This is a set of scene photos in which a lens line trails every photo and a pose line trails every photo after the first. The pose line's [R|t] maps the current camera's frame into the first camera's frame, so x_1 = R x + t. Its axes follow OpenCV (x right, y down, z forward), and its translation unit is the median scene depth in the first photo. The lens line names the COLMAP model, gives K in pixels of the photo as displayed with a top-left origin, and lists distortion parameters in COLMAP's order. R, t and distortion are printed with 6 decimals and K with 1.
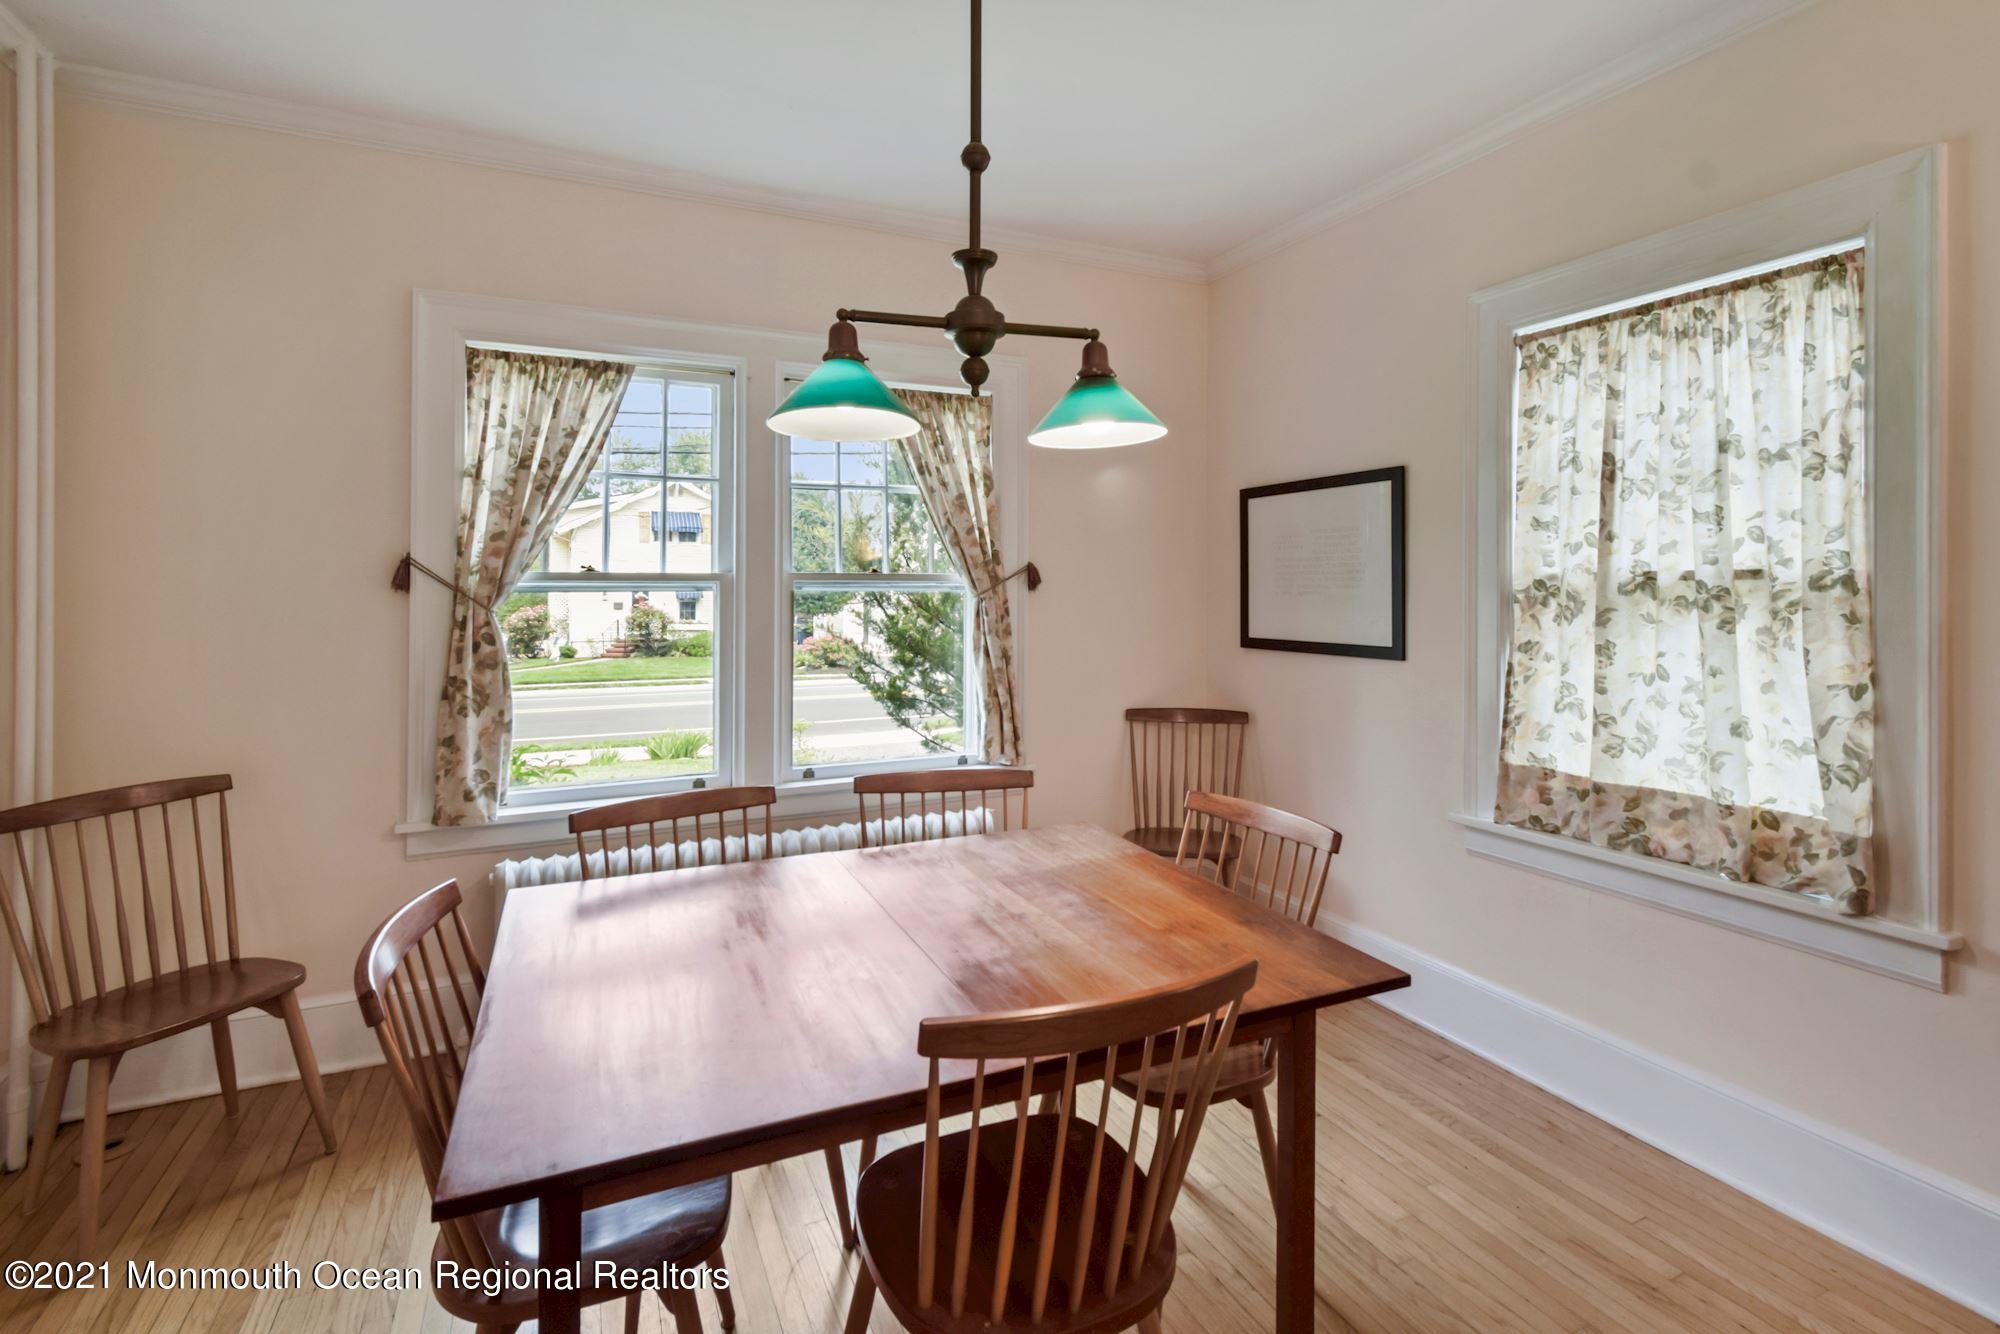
lens RADIAL K [[908.1, 0, 990.5], [0, 908.1, 586.8], [0, 0, 1]] dist [-0.002832, -0.001469]
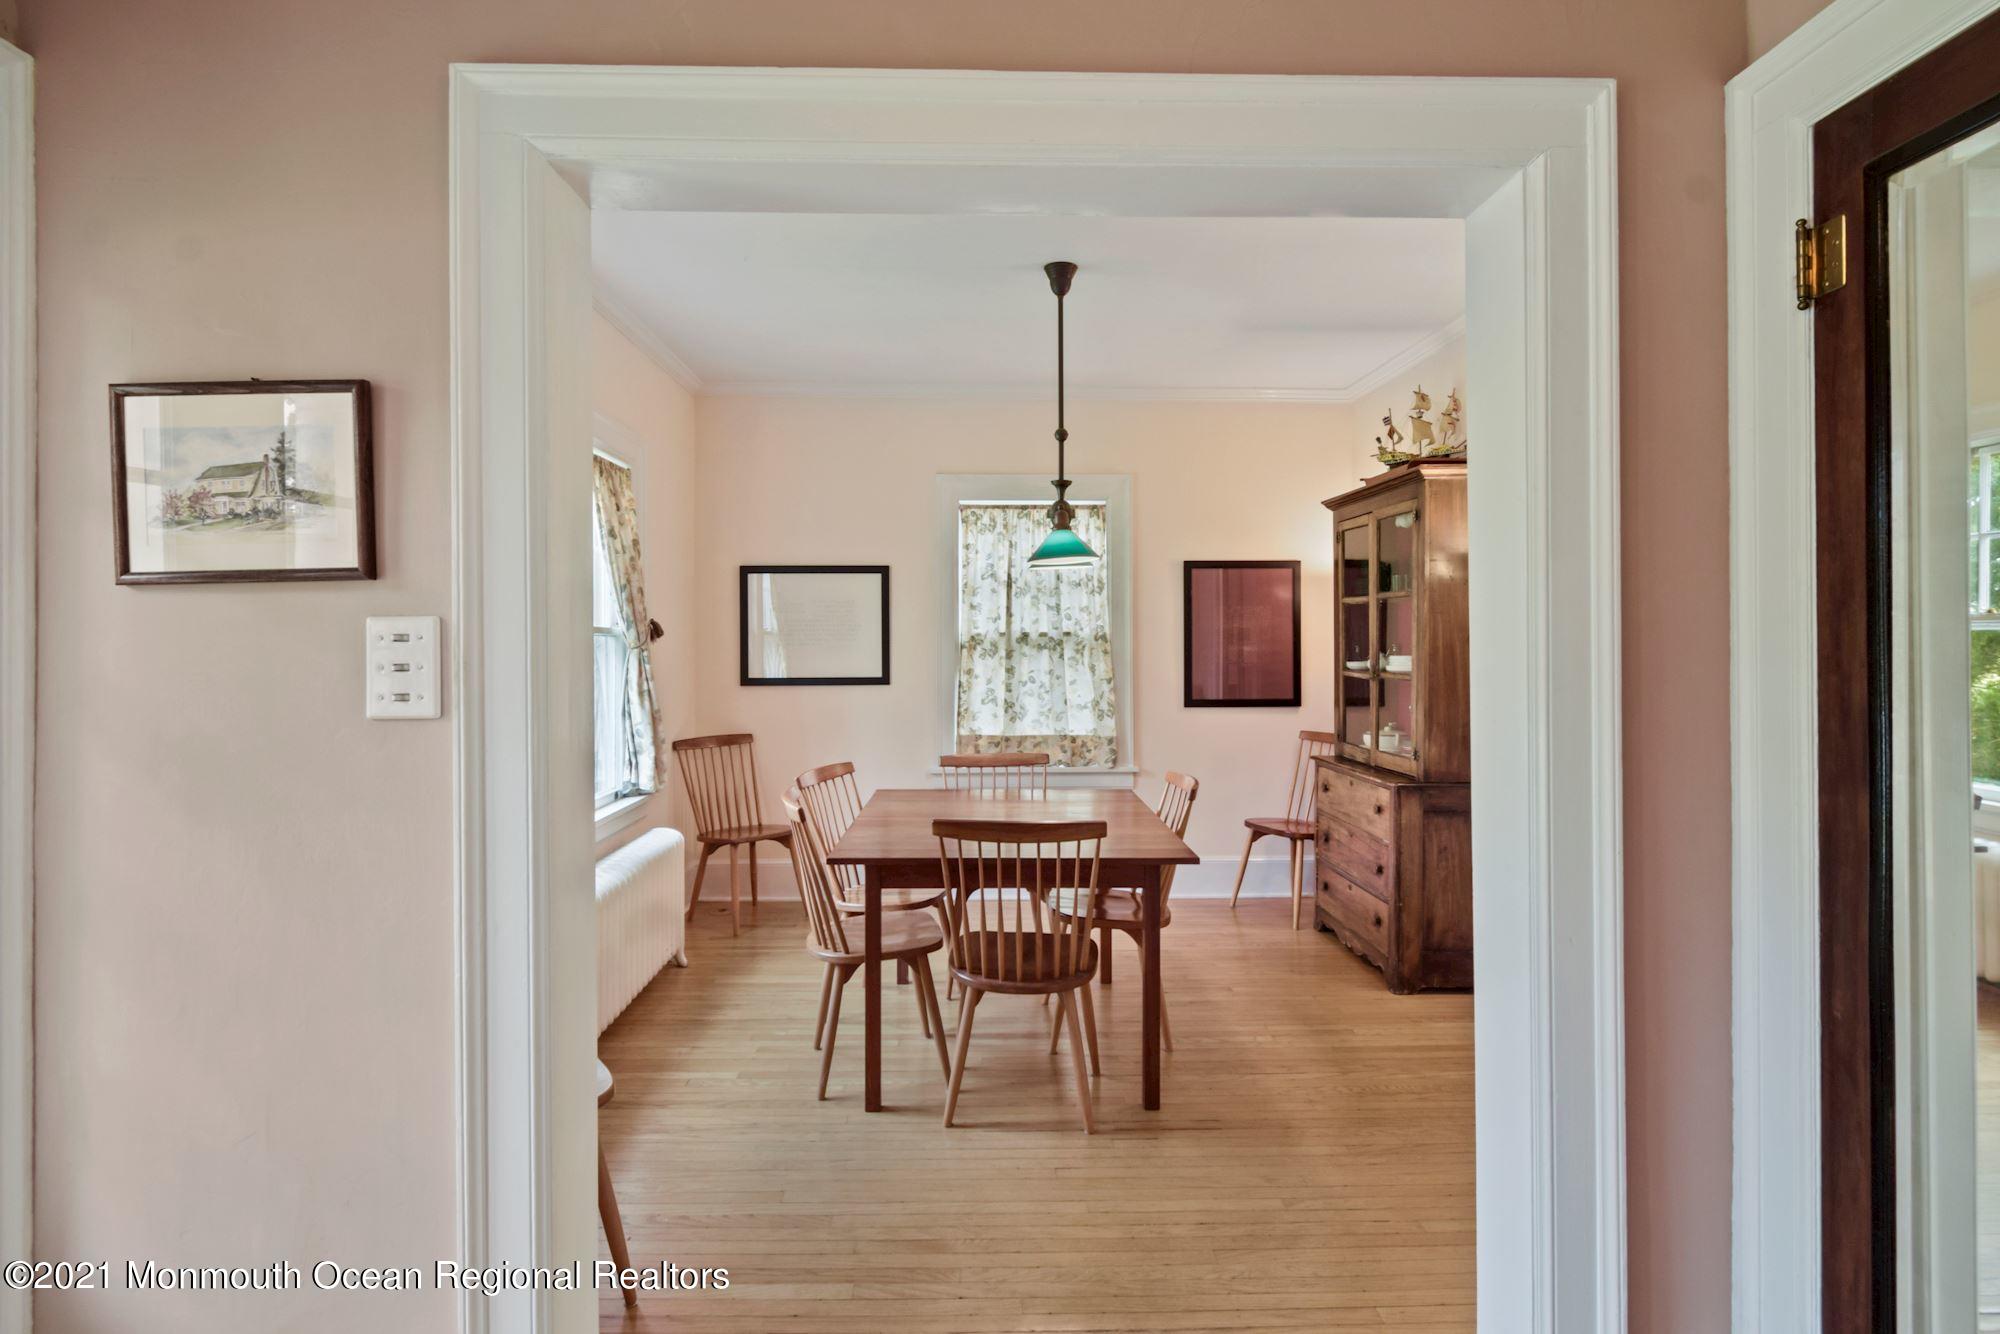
lens RADIAL K [[1003.6, 0, 971.3], [0, 1003.6, 642.9], [0, 0, 1]] dist [0.005730, -0.003403]
pose [[0.415405, -0.004296, 0.909626, -1.430767], [0.001137, 0.999991, 0.004203, -0.001930], [-0.909636, -0.000712, 0.415406, 0.144744]]
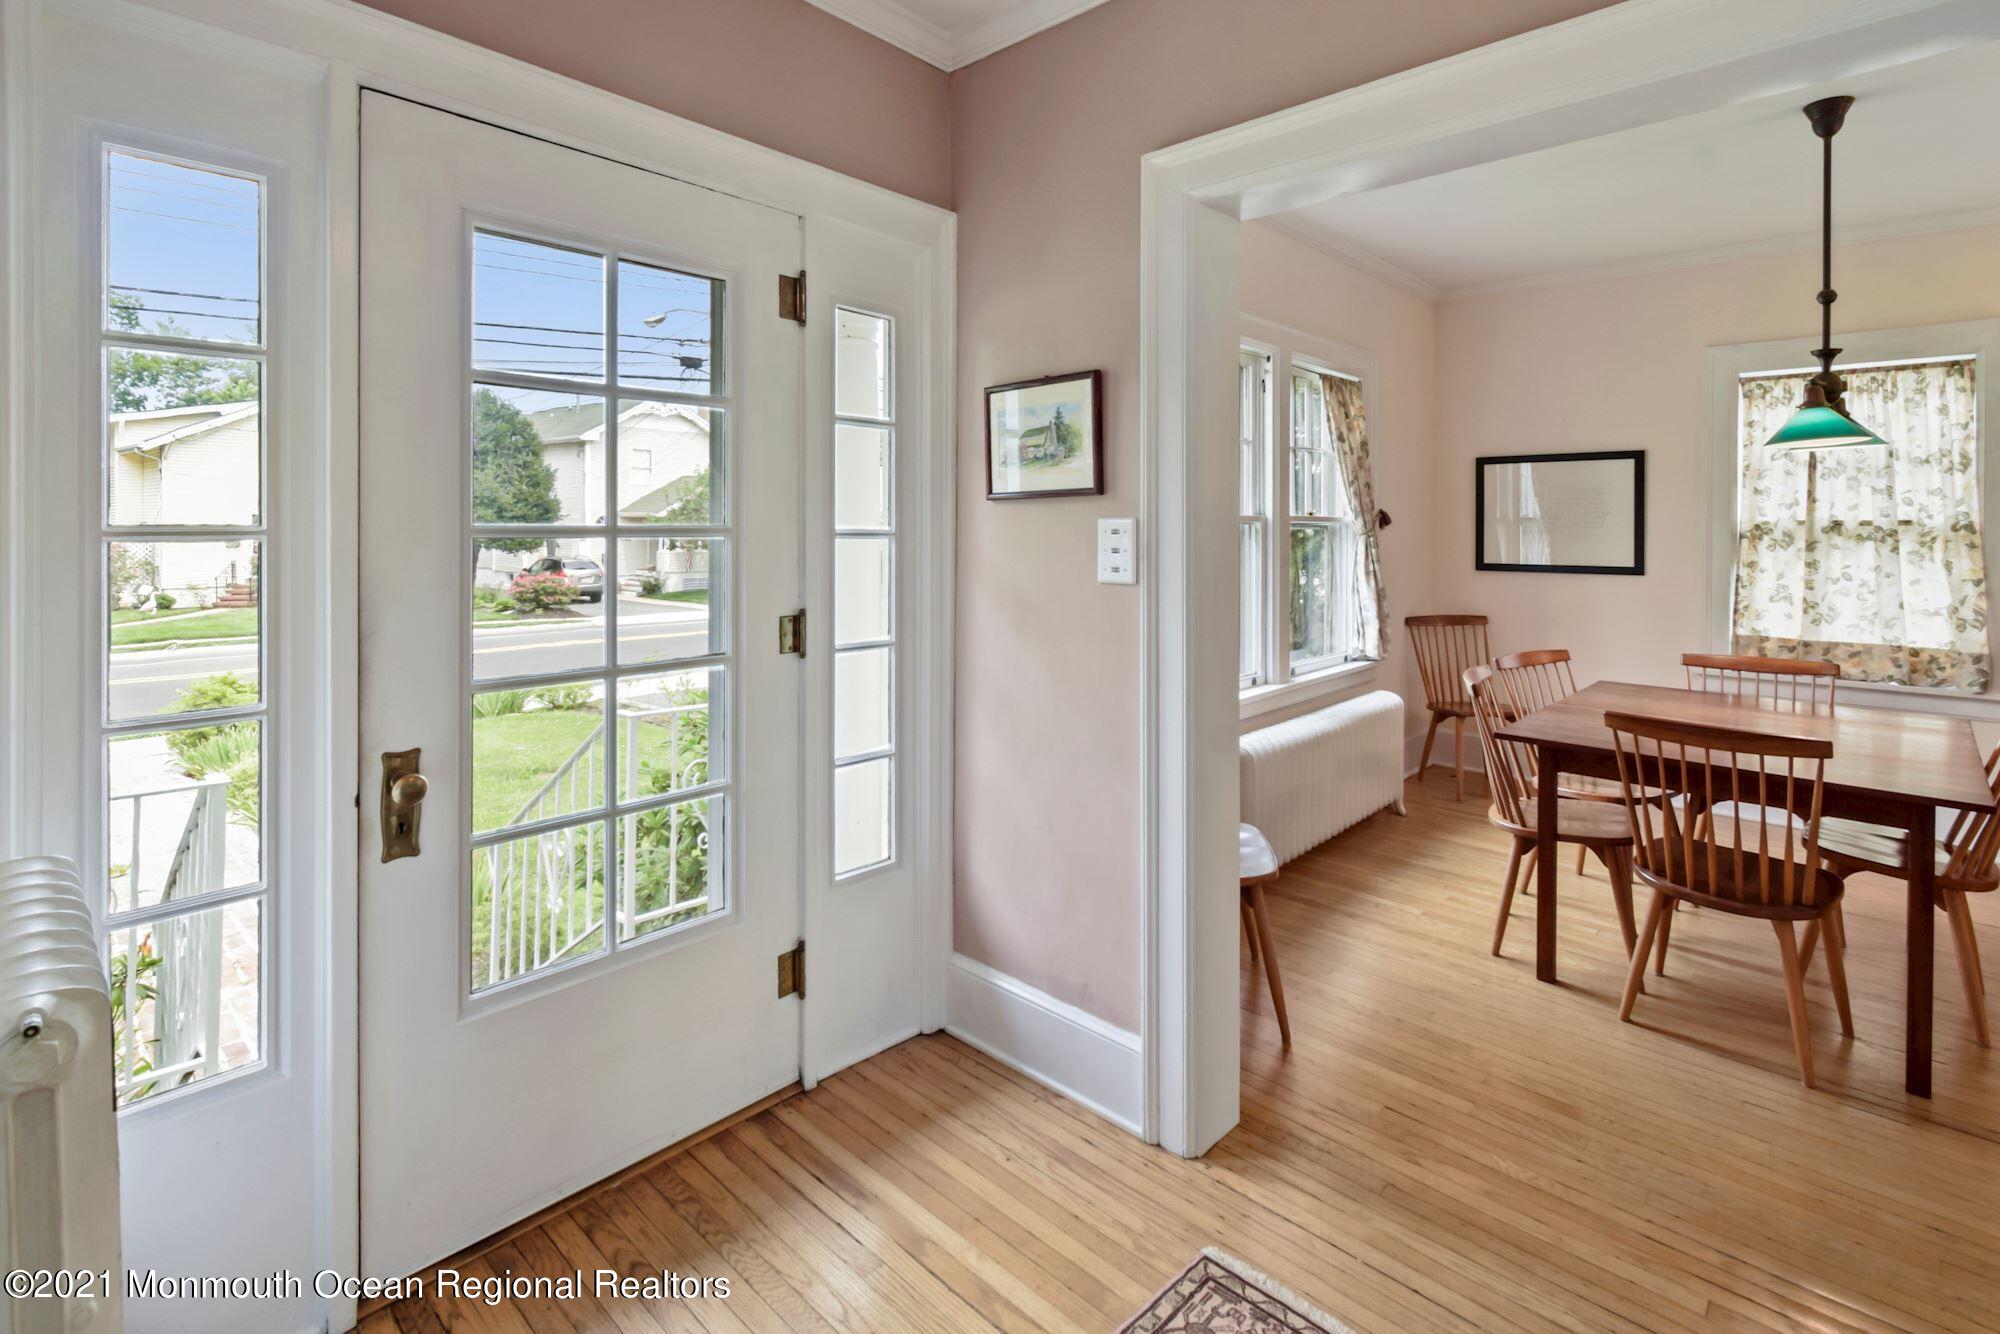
lens RADIAL K [[908.1, 0, 1009.8], [0, 908.1, 528.4], [0, 0, 1]] dist [-0.002832, -0.001469]
pose [[0.929946, -0.001473, 0.367692, -1.429939], [-0.001931, 0.999959, 0.008889, -0.013723], [-0.367690, -0.008977, 0.929905, -0.057714]]
